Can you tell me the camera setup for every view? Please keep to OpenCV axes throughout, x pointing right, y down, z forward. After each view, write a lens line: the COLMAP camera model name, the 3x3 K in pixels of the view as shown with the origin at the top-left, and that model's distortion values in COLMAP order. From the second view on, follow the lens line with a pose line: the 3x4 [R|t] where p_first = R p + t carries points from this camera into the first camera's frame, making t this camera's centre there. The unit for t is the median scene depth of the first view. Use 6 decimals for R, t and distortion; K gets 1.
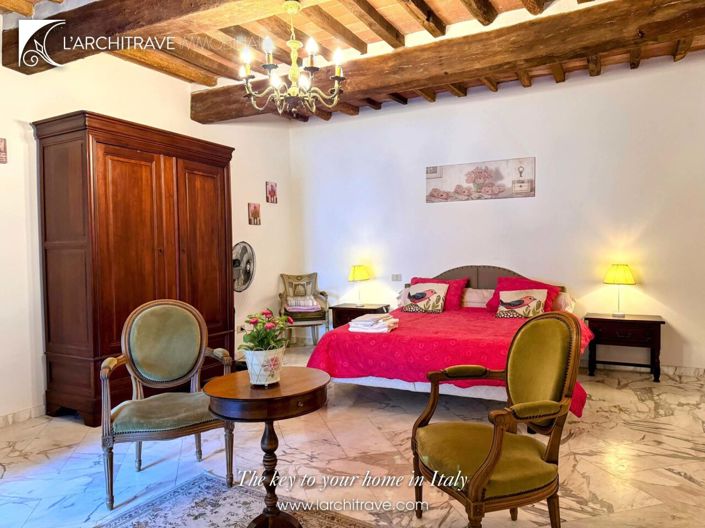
lens RADIAL K [[512.1, 0, 352.5], [0, 512.1, 264.0], [0, 0, 1]] dist [0.143150, -0.151533]
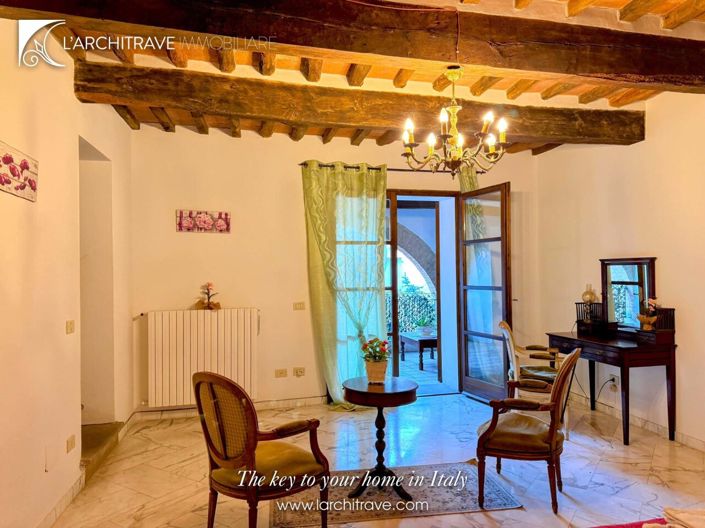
lens RADIAL K [[512.1, 0, 352.5], [0, 512.1, 264.0], [0, 0, 1]] dist [0.143150, -0.151533]
pose [[-0.758697, 0.013040, -0.651313, 0.772910], [0.006600, 0.999902, 0.012330, -0.135570], [0.651410, 0.005056, -0.758709, 1.783792]]
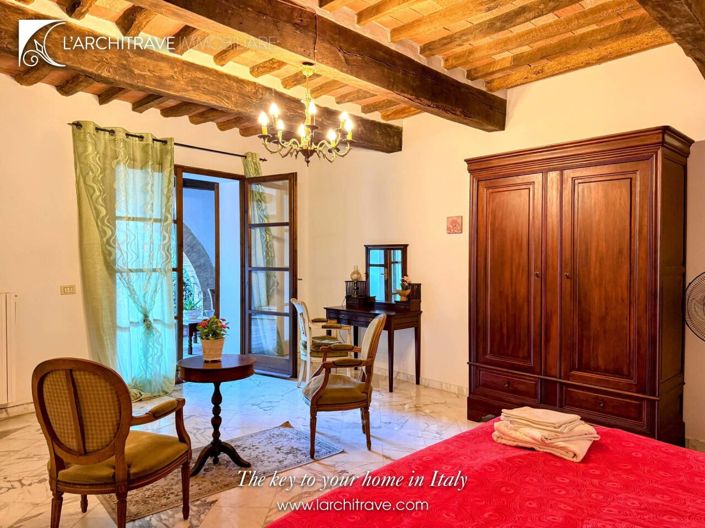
lens RADIAL K [[512.1, 0, 352.5], [0, 512.1, 264.0], [0, 0, 1]] dist [0.143150, -0.151533]
pose [[-0.310117, 0.026548, -0.950328, 1.020138], [-0.022791, 0.999115, 0.035349, -0.117280], [0.950425, 0.032621, -0.309237, 1.564197]]
